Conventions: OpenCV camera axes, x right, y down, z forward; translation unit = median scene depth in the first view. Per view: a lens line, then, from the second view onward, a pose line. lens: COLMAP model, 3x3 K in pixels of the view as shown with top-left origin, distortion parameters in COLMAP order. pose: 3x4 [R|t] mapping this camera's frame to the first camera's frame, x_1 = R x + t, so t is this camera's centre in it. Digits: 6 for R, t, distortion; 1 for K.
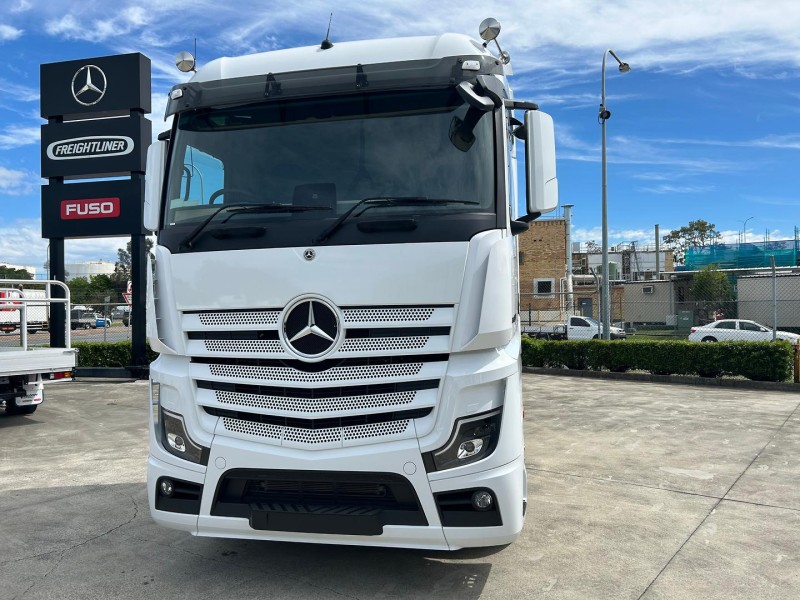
lens RADIAL K [[636.4, 0, 373.2], [0, 636.4, 306.8], [0, 0, 1]] dist [0.027390, -0.000773]
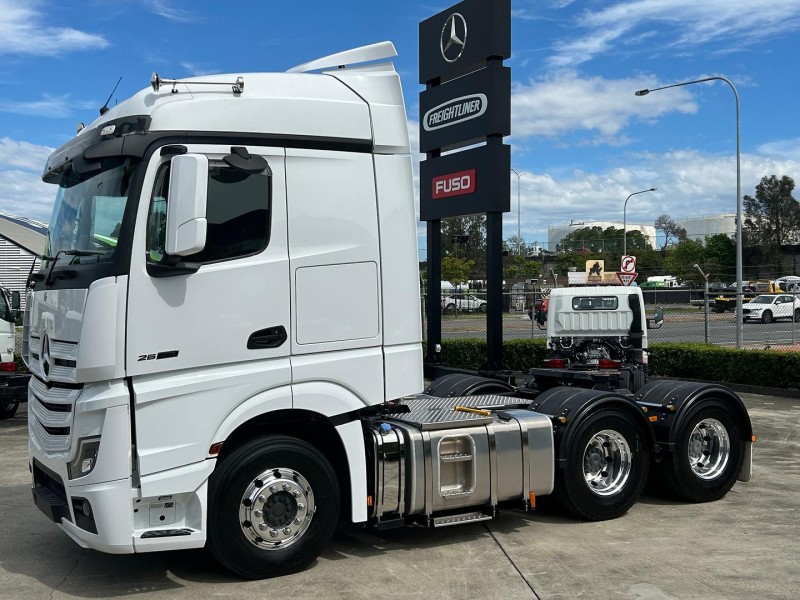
lens RADIAL K [[1011.2, 0, 398.9], [0, 1011.2, 310.5], [0, 0, 1]] dist [0.024574, -0.088858]
pose [[0.652010, 0.023097, -0.757858, 1.838803], [0.006908, 0.999313, 0.036399, -0.120567], [0.758179, -0.028968, 0.651403, 0.215454]]
